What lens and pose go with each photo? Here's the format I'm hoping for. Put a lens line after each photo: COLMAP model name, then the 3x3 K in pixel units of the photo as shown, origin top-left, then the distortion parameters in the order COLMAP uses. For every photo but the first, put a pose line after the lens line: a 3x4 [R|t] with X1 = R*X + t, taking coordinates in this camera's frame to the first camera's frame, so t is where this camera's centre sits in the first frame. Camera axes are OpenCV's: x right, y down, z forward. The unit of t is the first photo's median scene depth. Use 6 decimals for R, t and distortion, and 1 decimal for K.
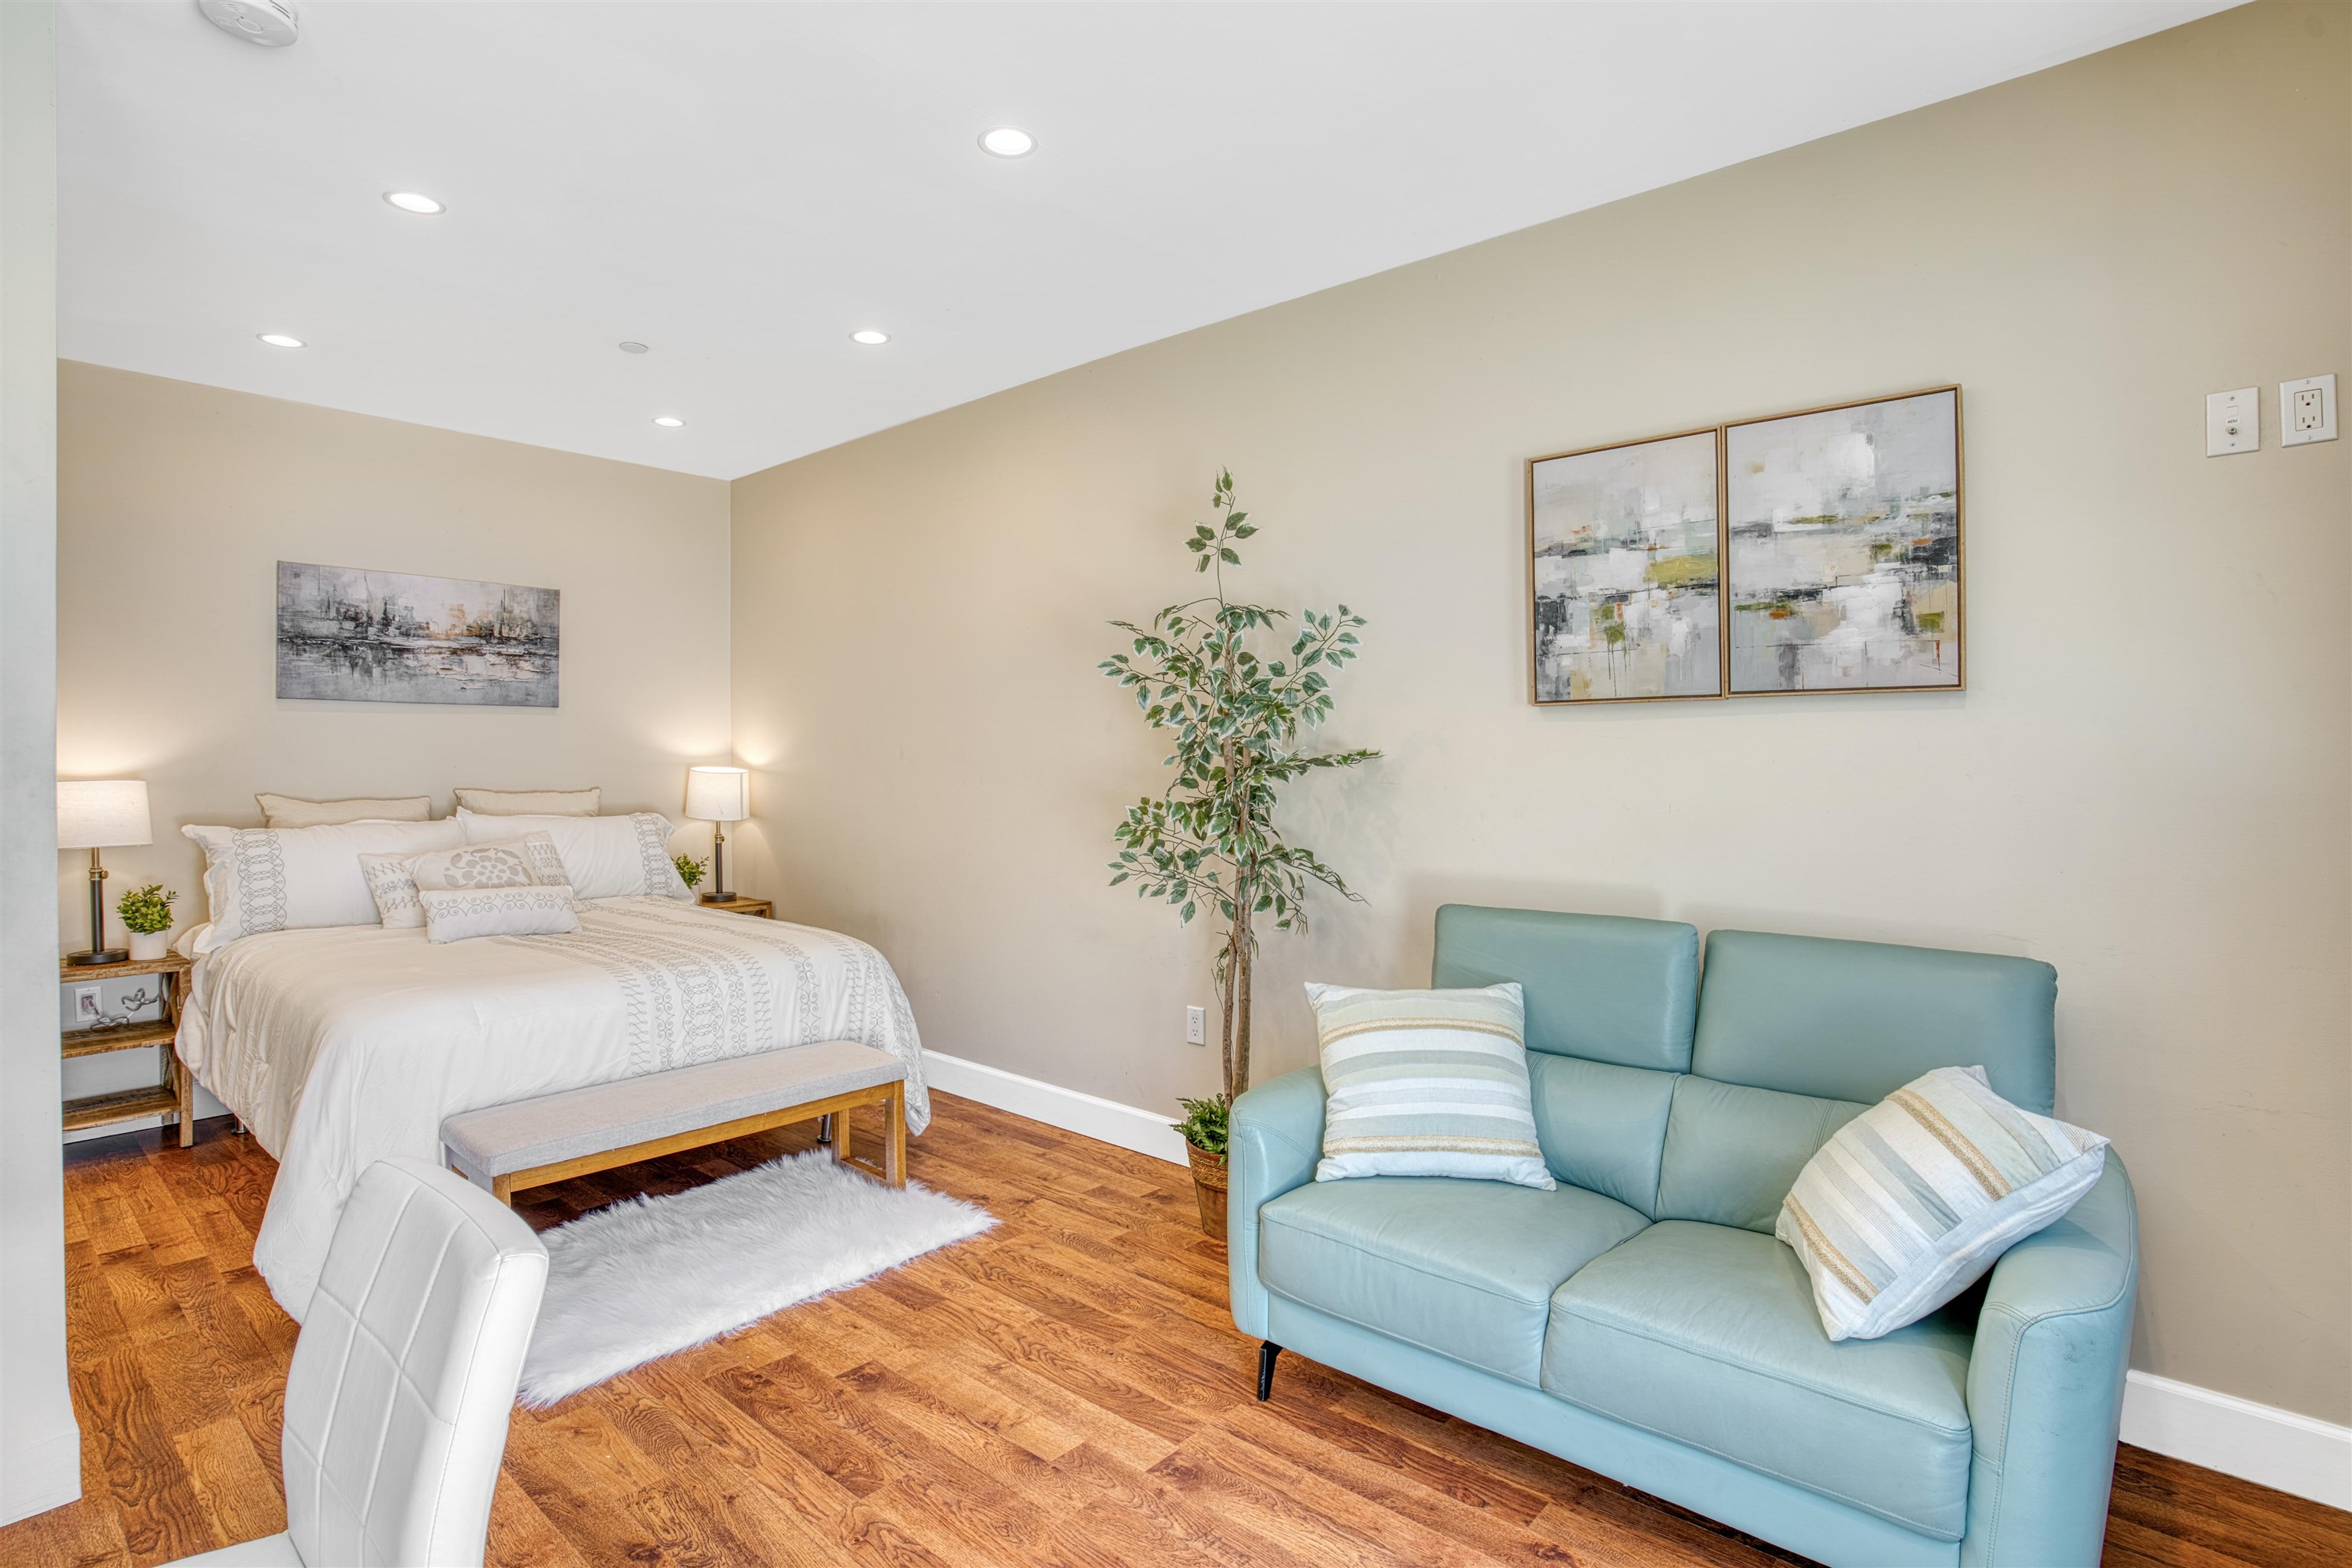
lens RADIAL K [[1183.5, 0, 1169.4], [0, 1183.5, 762.8], [0, 0, 1]] dist [-0.031635, 0.000891]
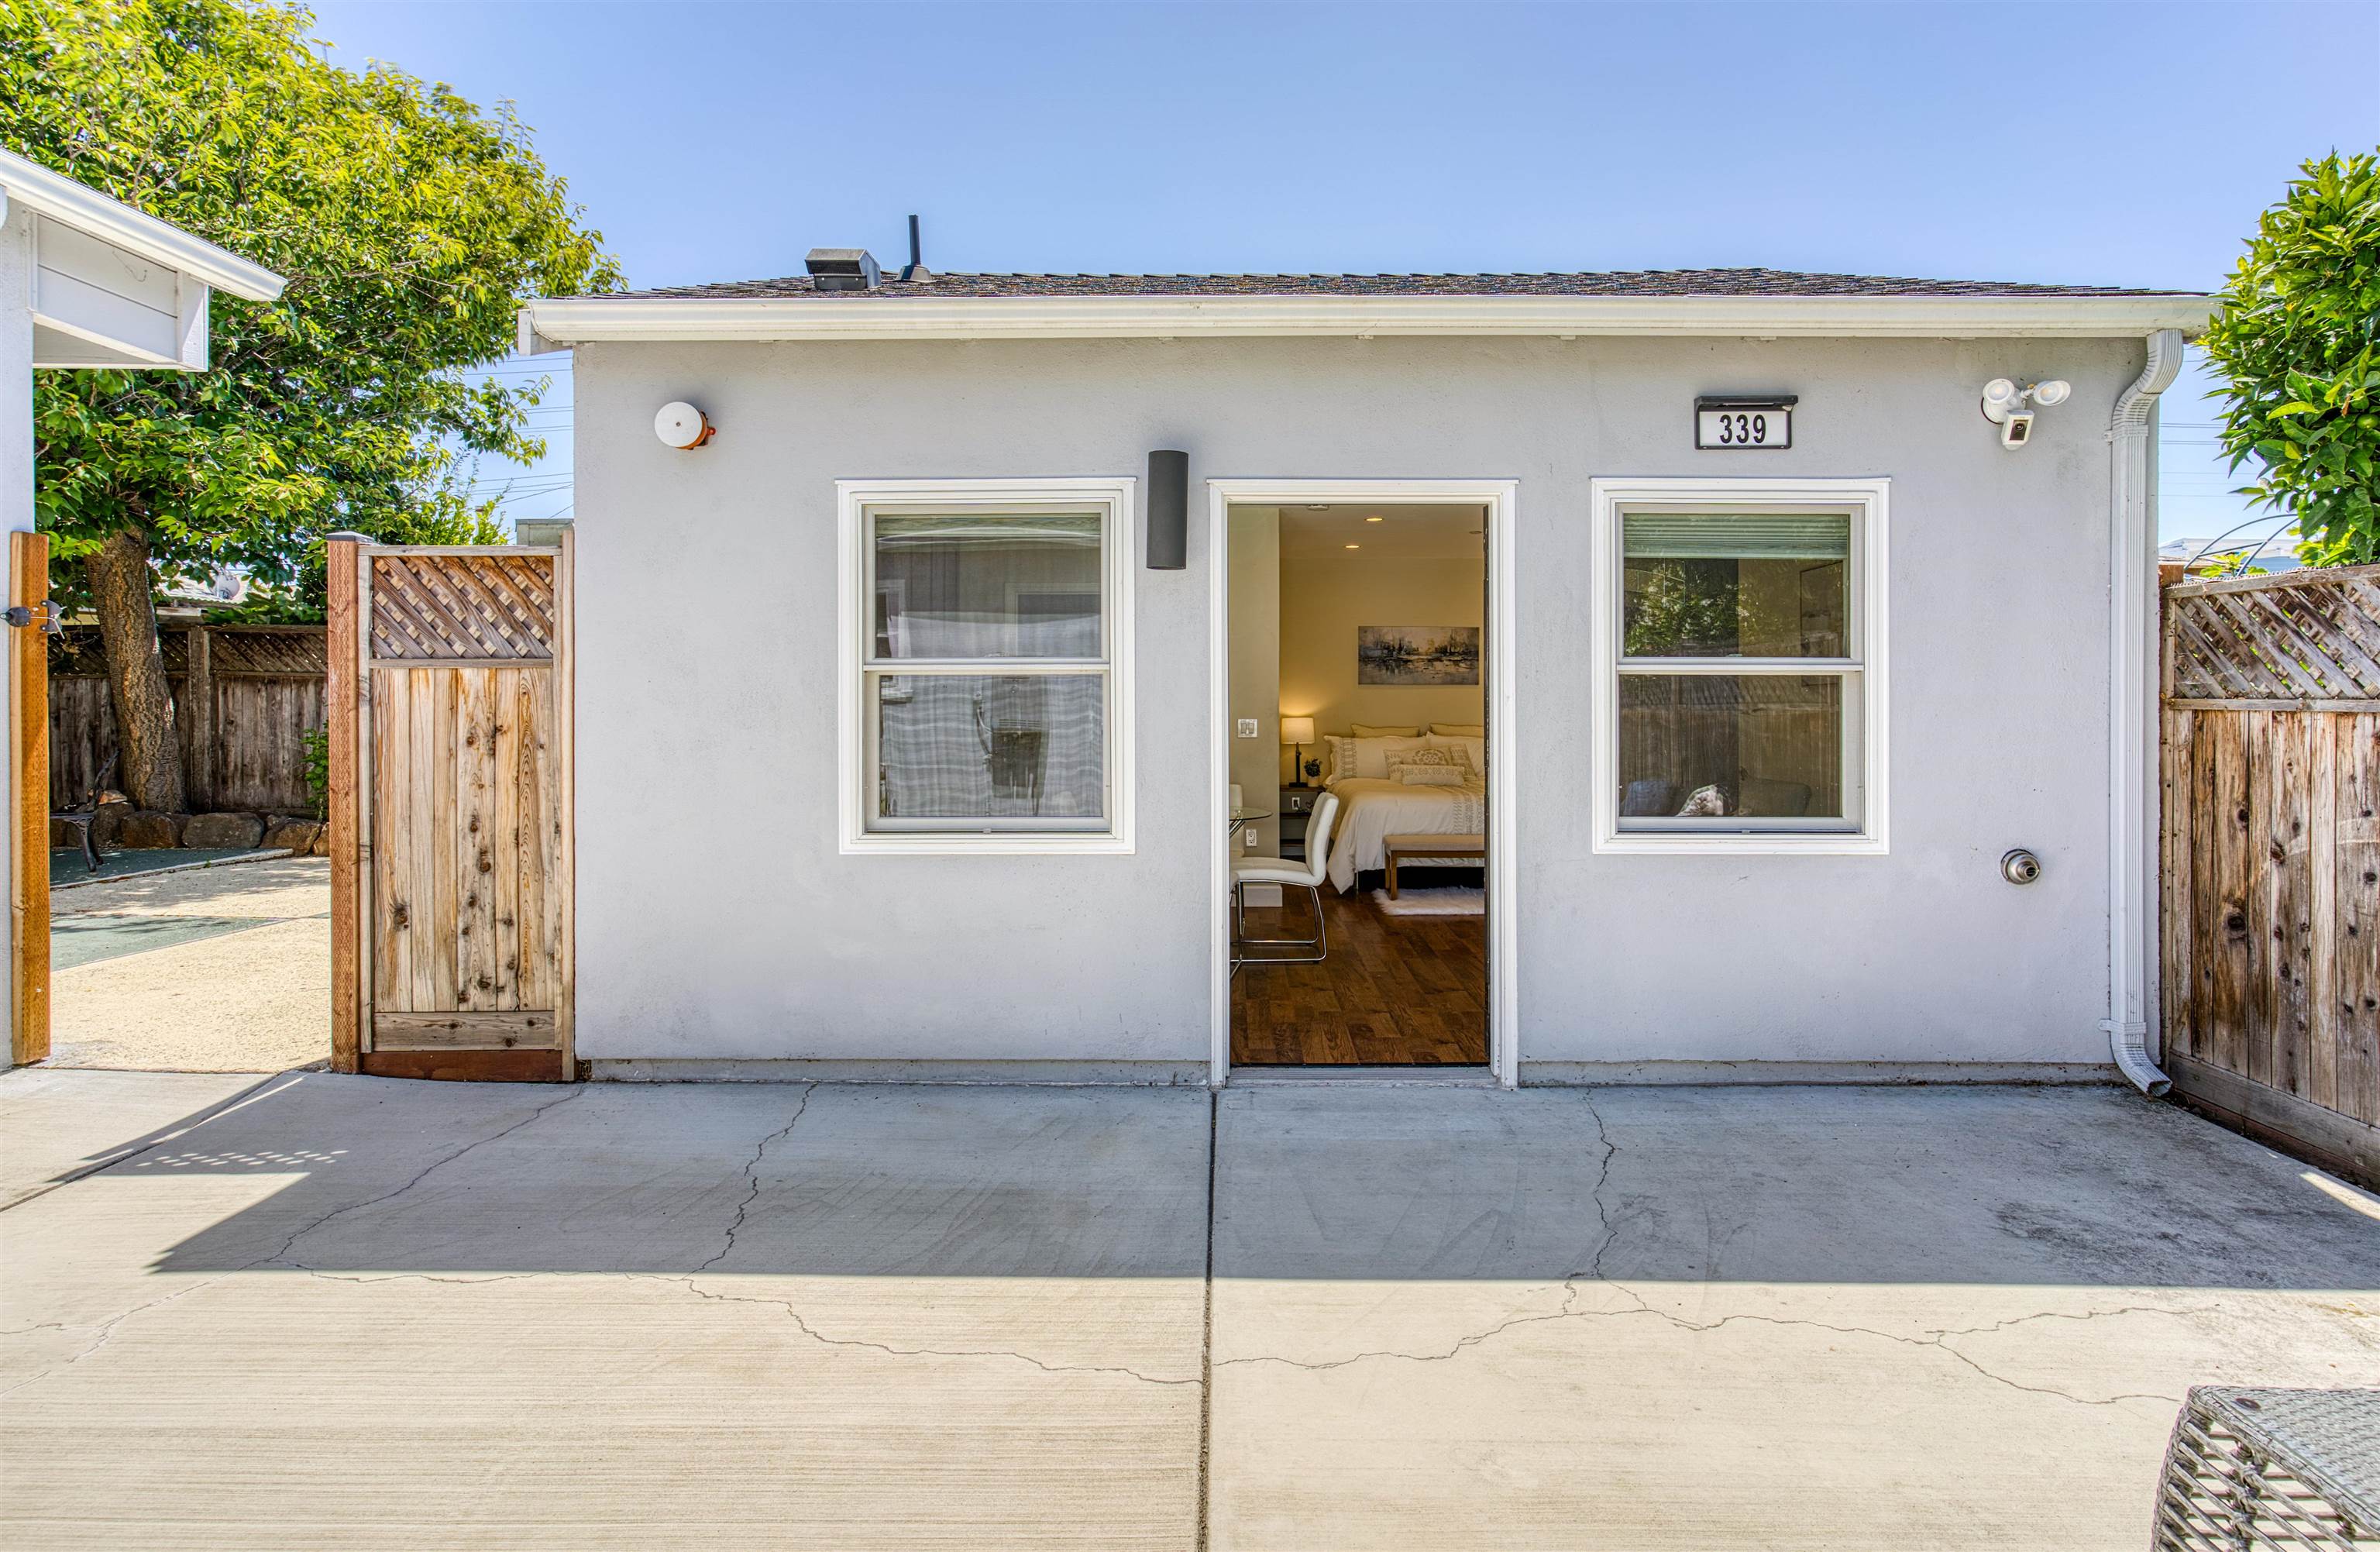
lens RADIAL K [[1299.8, 0, 974.6], [0, 1299.8, 709.0], [0, 0, 1]] dist [-0.001585, 0.000468]
pose [[0.528826, 0.003049, -0.848725, 1.073755], [-0.005752, 0.999983, 0.000009, -0.000147], [0.848711, 0.004877, 0.528834, -1.073896]]
